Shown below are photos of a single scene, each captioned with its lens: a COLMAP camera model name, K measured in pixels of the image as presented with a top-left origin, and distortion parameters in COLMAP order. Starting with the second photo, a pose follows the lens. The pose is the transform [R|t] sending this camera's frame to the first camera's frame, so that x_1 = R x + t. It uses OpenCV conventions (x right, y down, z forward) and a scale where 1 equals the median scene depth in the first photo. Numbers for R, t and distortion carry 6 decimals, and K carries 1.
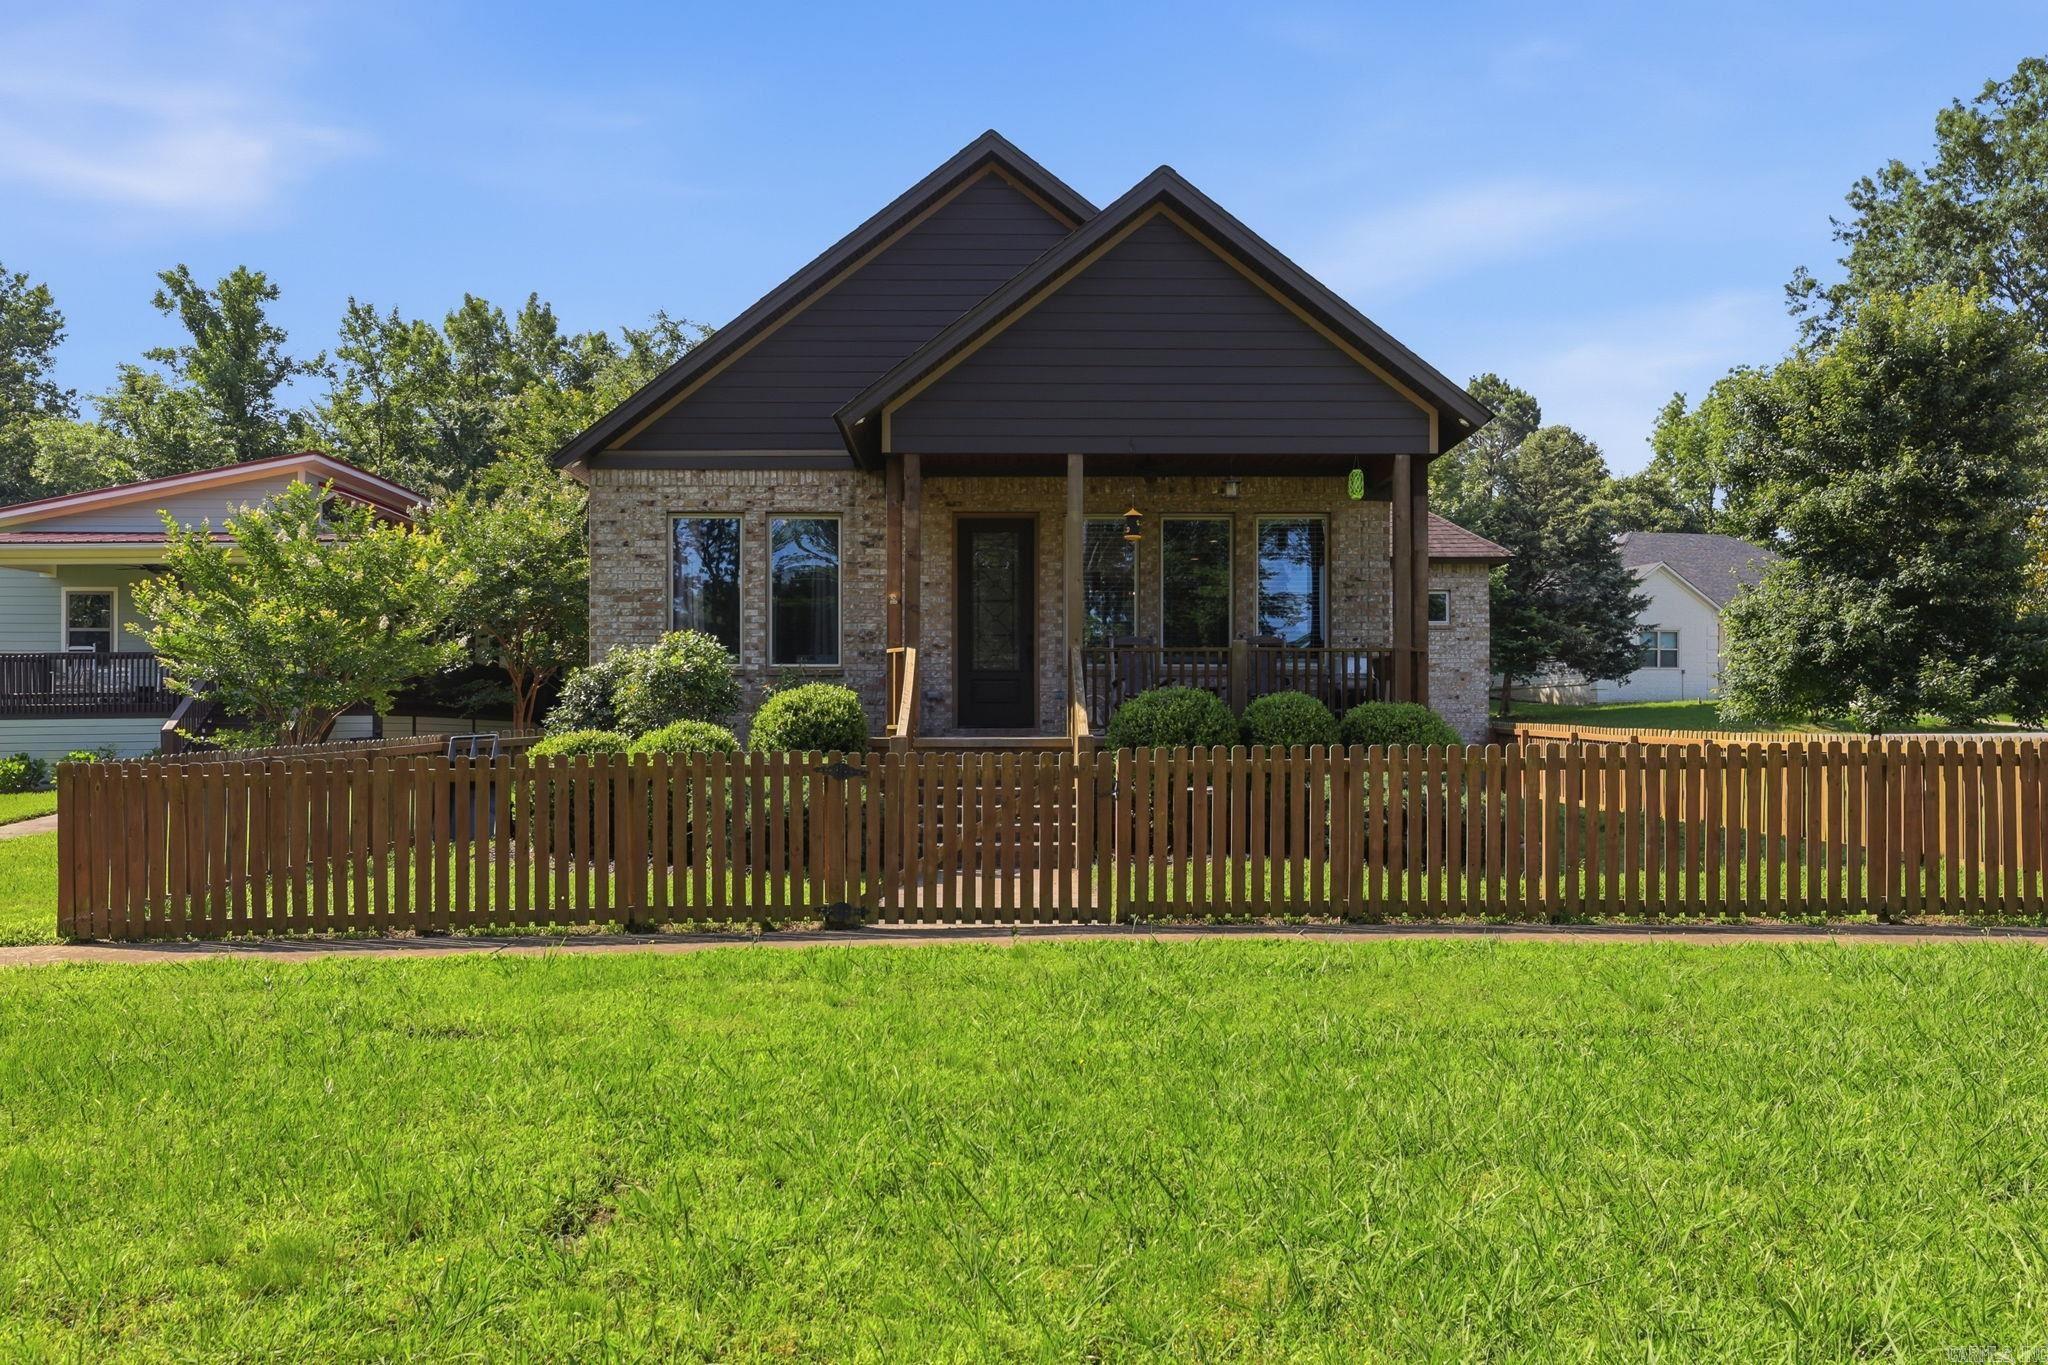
lens RADIAL K [[1673.9, 0, 1028.9], [0, 1673.9, 713.9], [0, 0, 1]] dist [0.014514, 0.008758]
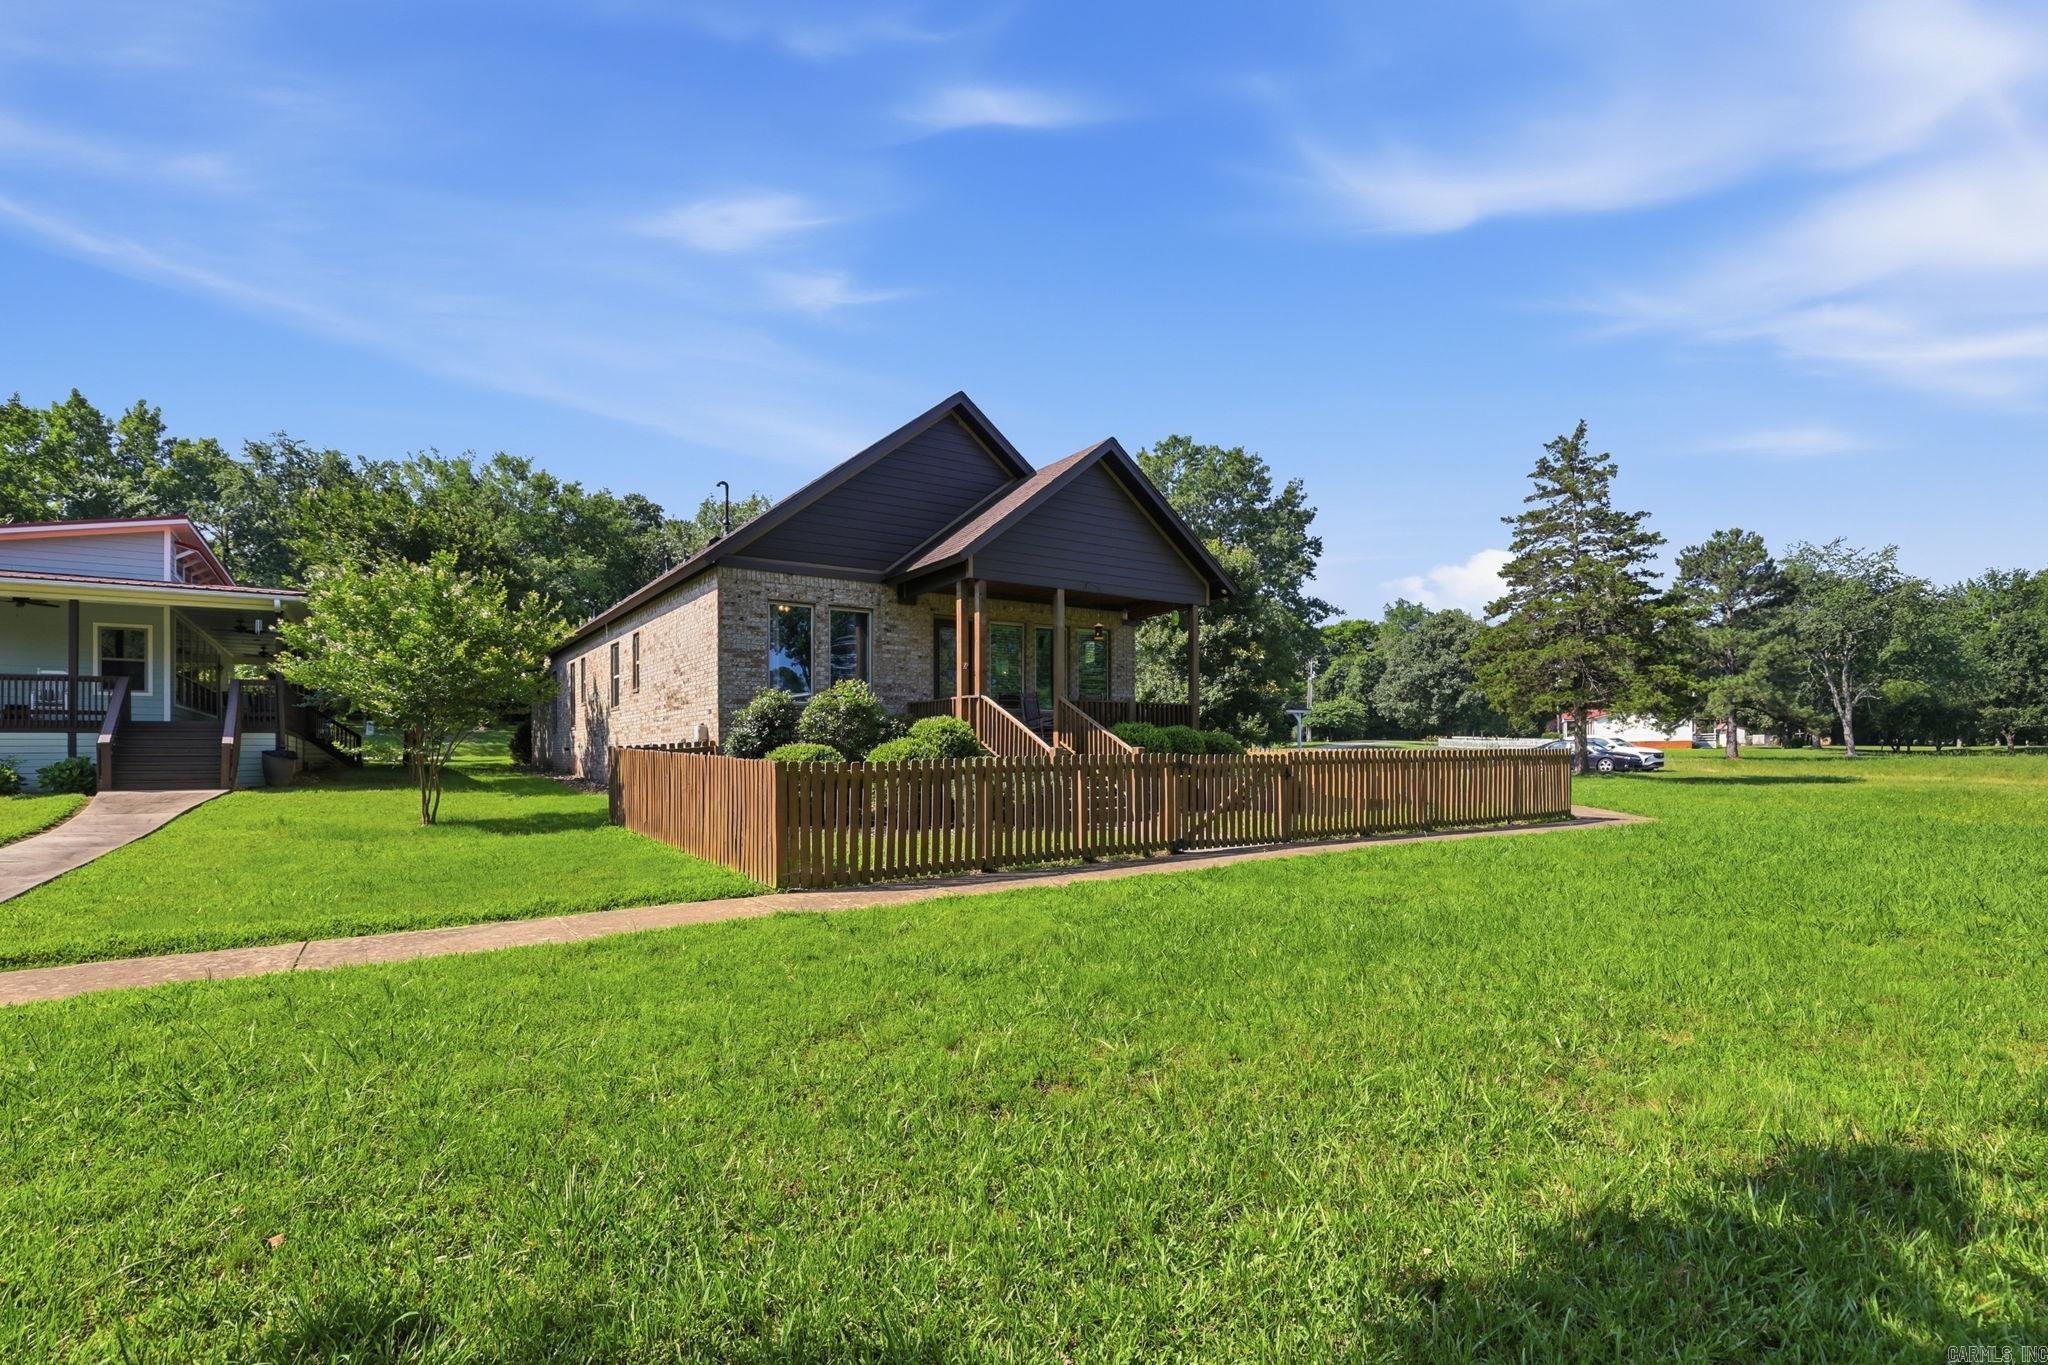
lens RADIAL K [[968.5, 0, 1026.1], [0, 968.5, 759.1], [0, 0, 1]] dist [-0.018057, -0.000270]
pose [[0.836128, -0.004497, 0.548516, -0.526244], [-0.006730, 0.999807, 0.018455, 0.006075], [-0.548493, -0.019122, 0.835937, 0.147381]]
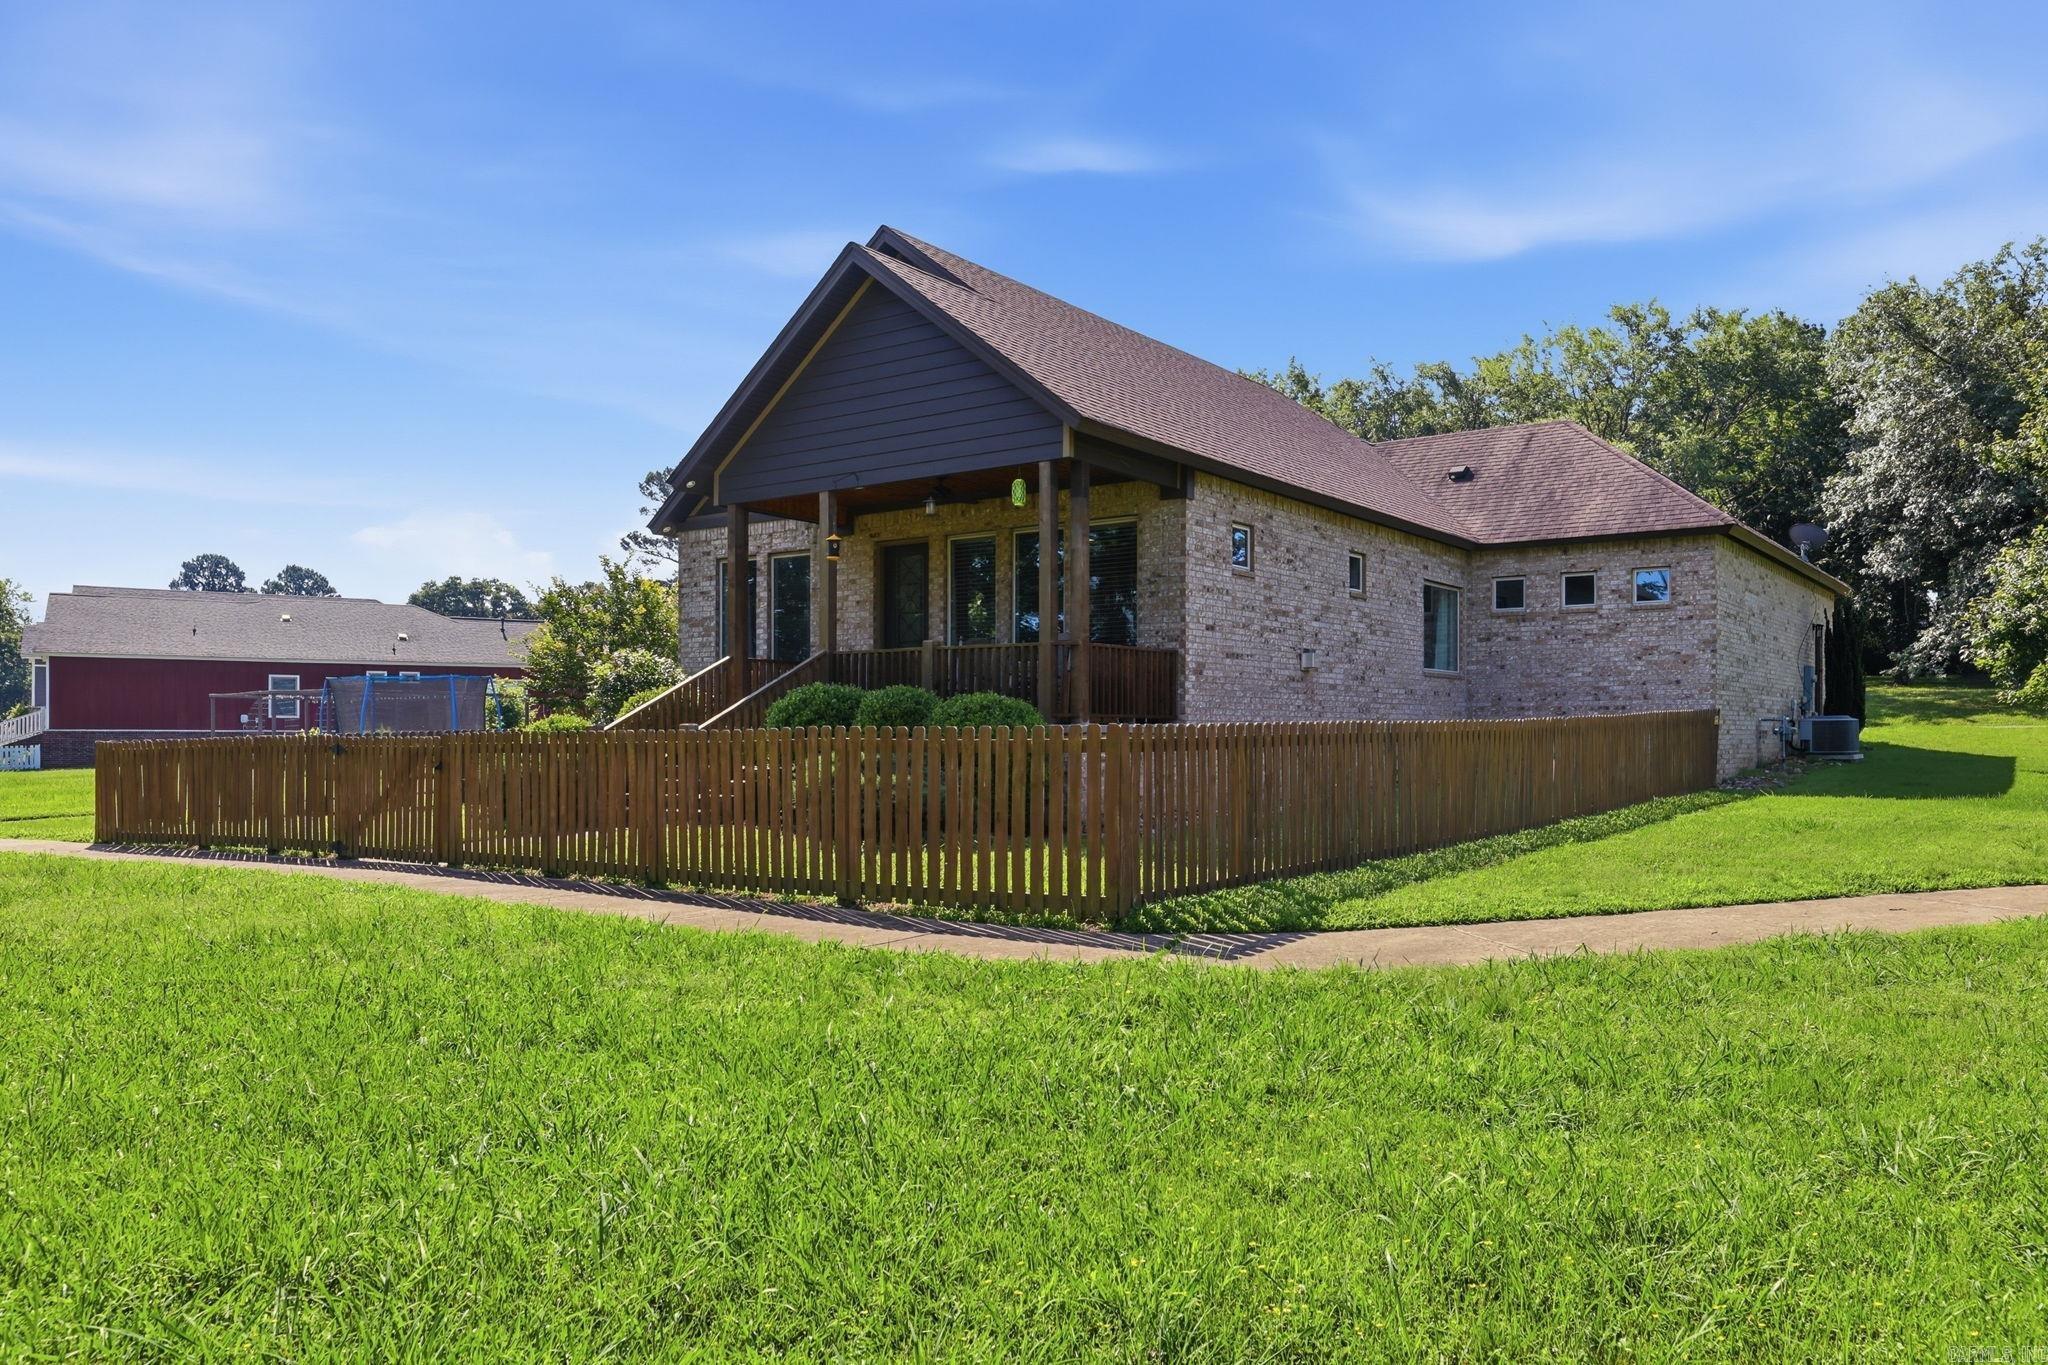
lens RADIAL K [[1484.4, 0, 1024.0], [0, 1484.4, 682.5], [0, 0, 1]] dist [0.006365, 0.007392]
pose [[0.787383, -0.020903, -0.616110, 0.743625], [0.008817, 0.999705, -0.022650, 0.007583], [0.616401, 0.012402, 0.787335, 0.229285]]
